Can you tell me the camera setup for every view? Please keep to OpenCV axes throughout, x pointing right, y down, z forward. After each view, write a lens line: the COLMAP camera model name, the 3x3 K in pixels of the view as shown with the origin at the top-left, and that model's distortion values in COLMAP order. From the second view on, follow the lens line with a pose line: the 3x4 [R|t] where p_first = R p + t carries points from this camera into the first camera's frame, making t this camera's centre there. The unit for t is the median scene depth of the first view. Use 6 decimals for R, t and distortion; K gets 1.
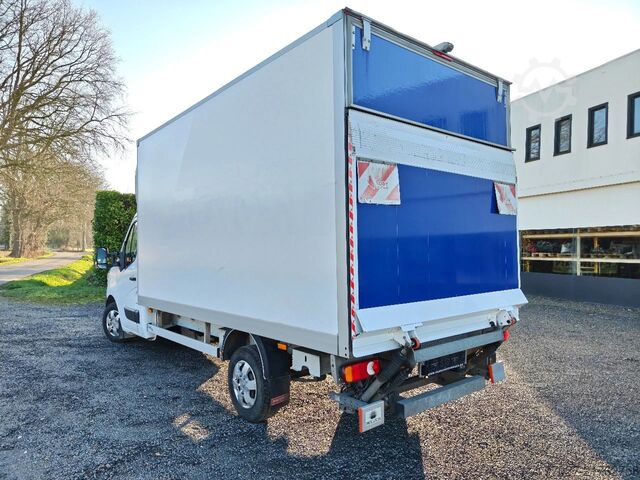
lens RADIAL K [[454.9, 0, 320.0], [0, 454.9, 240.0], [0, 0, 1]] dist [-0.002389, -0.002582]
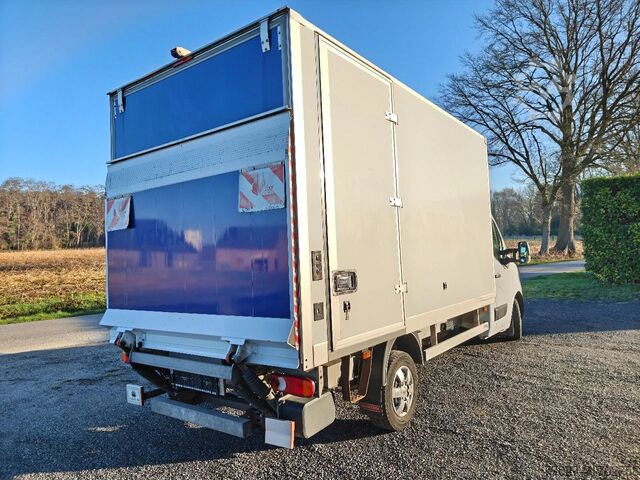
lens RADIAL K [[454.9, 0, 320.0], [0, 454.9, 240.0], [0, 0, 1]] dist [-0.002389, -0.002582]
pose [[0.231325, -0.038376, -0.972119, 1.257323], [0.063893, 0.997664, -0.024180, 0.014085], [0.970776, -0.056518, 0.233236, 1.036179]]
